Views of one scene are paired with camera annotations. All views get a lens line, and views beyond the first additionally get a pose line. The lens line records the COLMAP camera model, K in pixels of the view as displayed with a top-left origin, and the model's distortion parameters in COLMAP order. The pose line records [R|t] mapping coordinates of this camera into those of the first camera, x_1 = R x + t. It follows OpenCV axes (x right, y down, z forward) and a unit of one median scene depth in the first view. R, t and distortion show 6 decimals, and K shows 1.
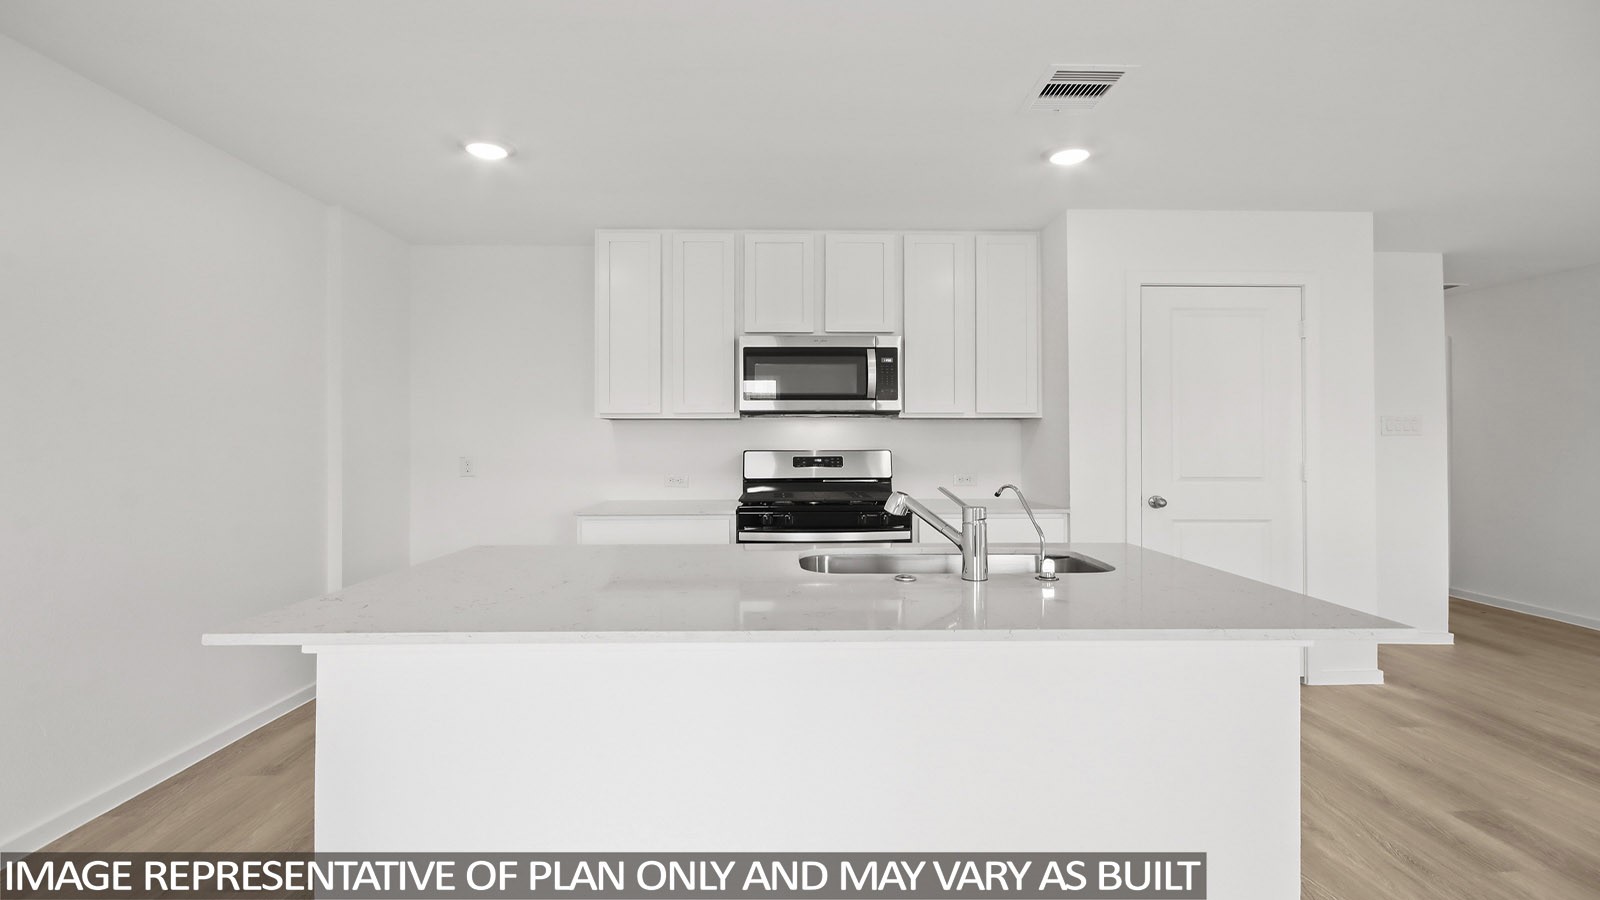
lens RADIAL K [[747.3, 0, 804.0], [0, 747.3, 434.1], [0, 0, 1]] dist [0.000073, -0.000225]
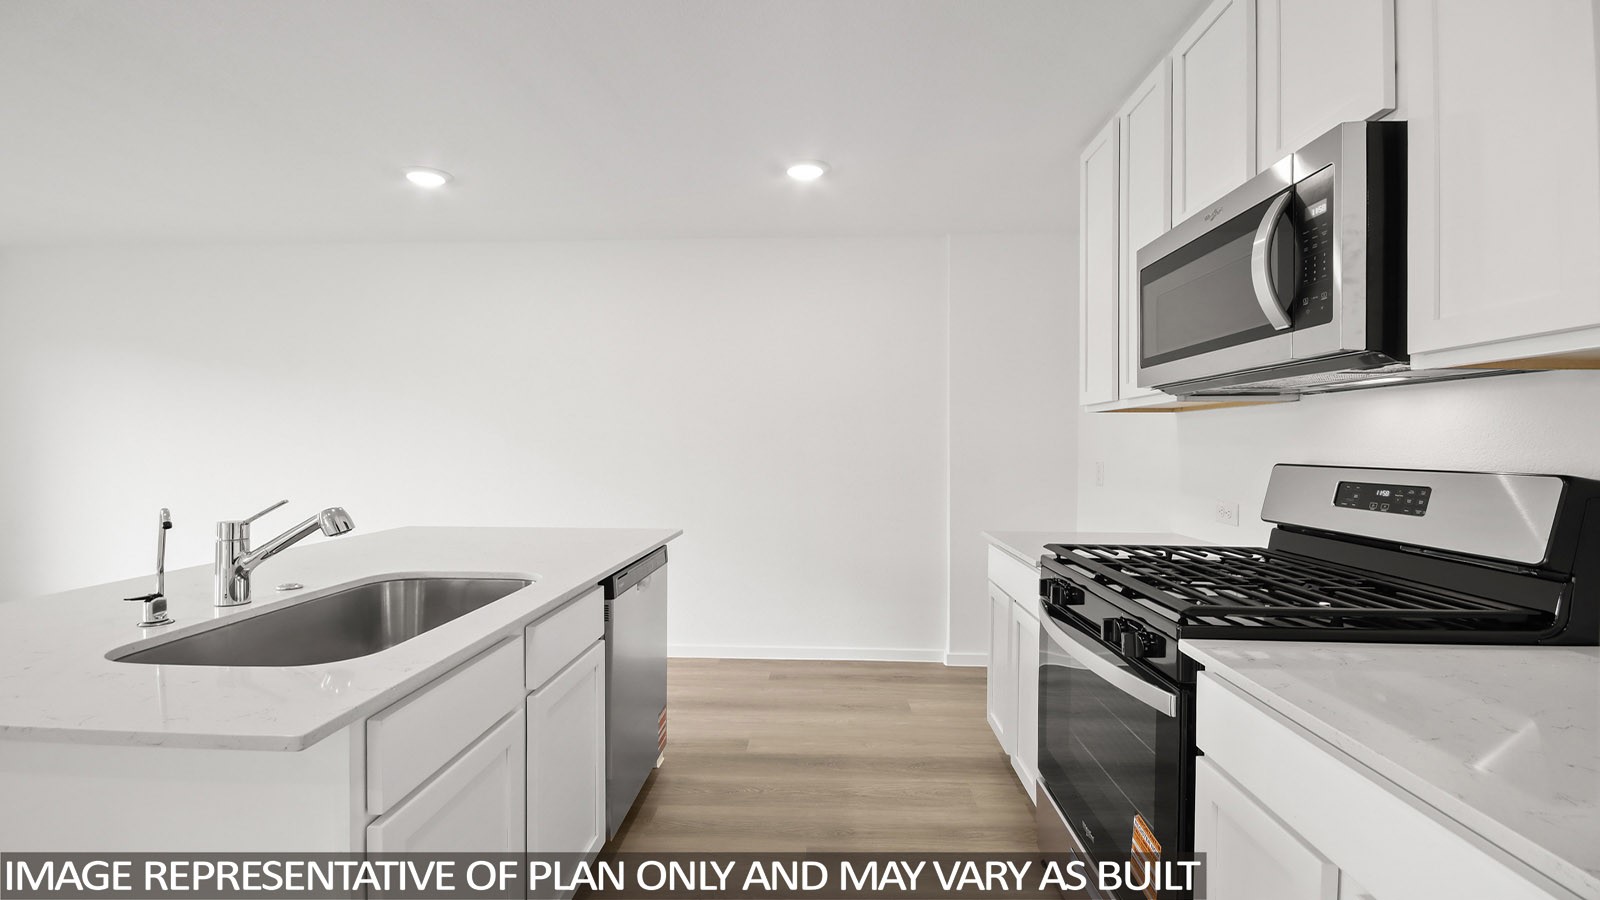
lens RADIAL K [[768.0, 0, 795.1], [0, 768.0, 441.6], [0, 0, 1]] dist [0.000161, -0.000329]
pose [[-0.055910, -0.003529, -0.998430, 0.480341], [0.010765, 0.999933, -0.004138, 0.006958], [0.998378, -0.010980, -0.055868, 0.784800]]
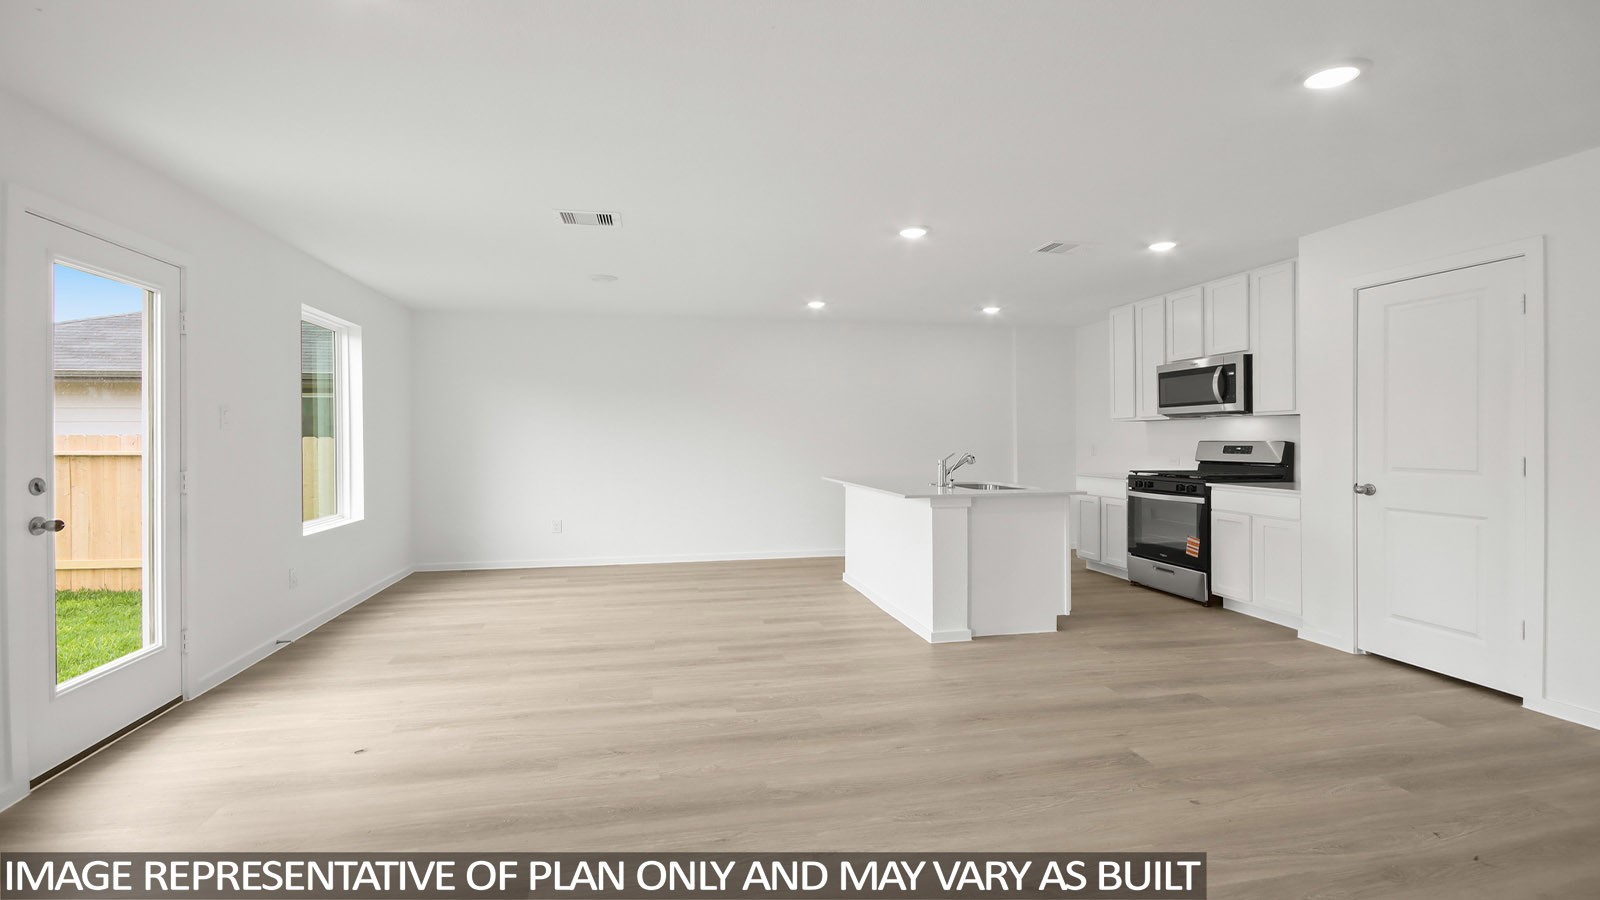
lens RADIAL K [[747.3, 0, 804.0], [0, 747.3, 434.1], [0, 0, 1]] dist [0.000073, -0.000225]
pose [[0.181542, -0.006470, -0.983362, 1.291092], [0.017026, 0.999849, -0.003435, 0.001044], [0.983236, -0.016119, 0.181625, 0.007063]]
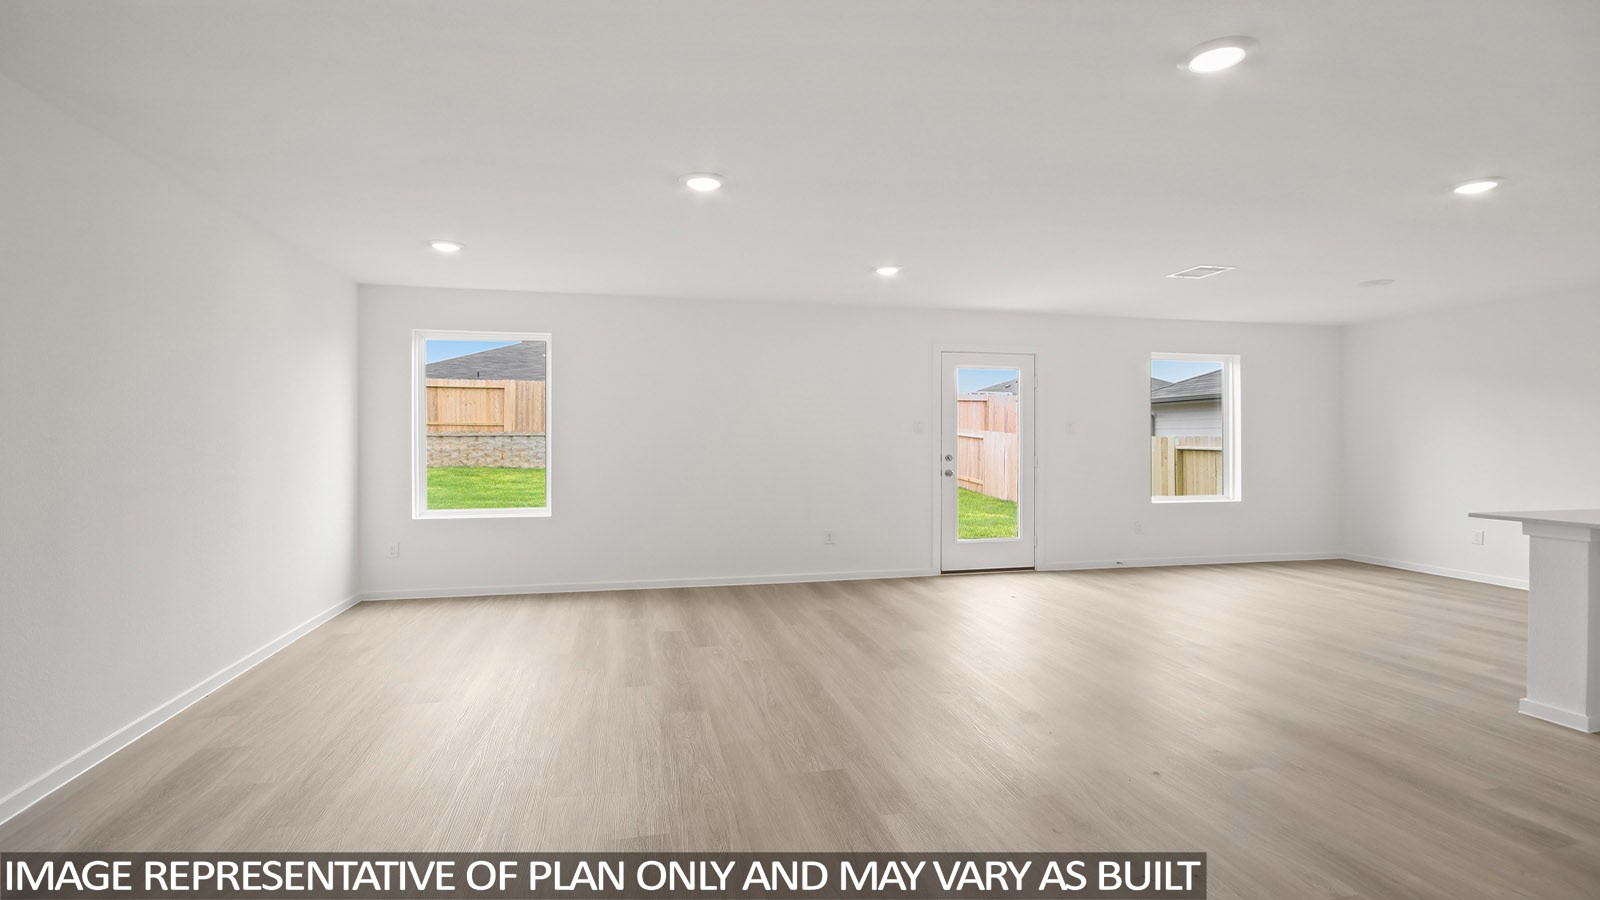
lens RADIAL K [[747.3, 0, 804.0], [0, 747.3, 434.1], [0, 0, 1]] dist [0.000073, -0.000225]
pose [[-0.978162, -0.003928, -0.207808, 1.201089], [0.000229, 0.999800, -0.019979, 0.012568], [0.207845, -0.019591, -0.977965, 1.032083]]
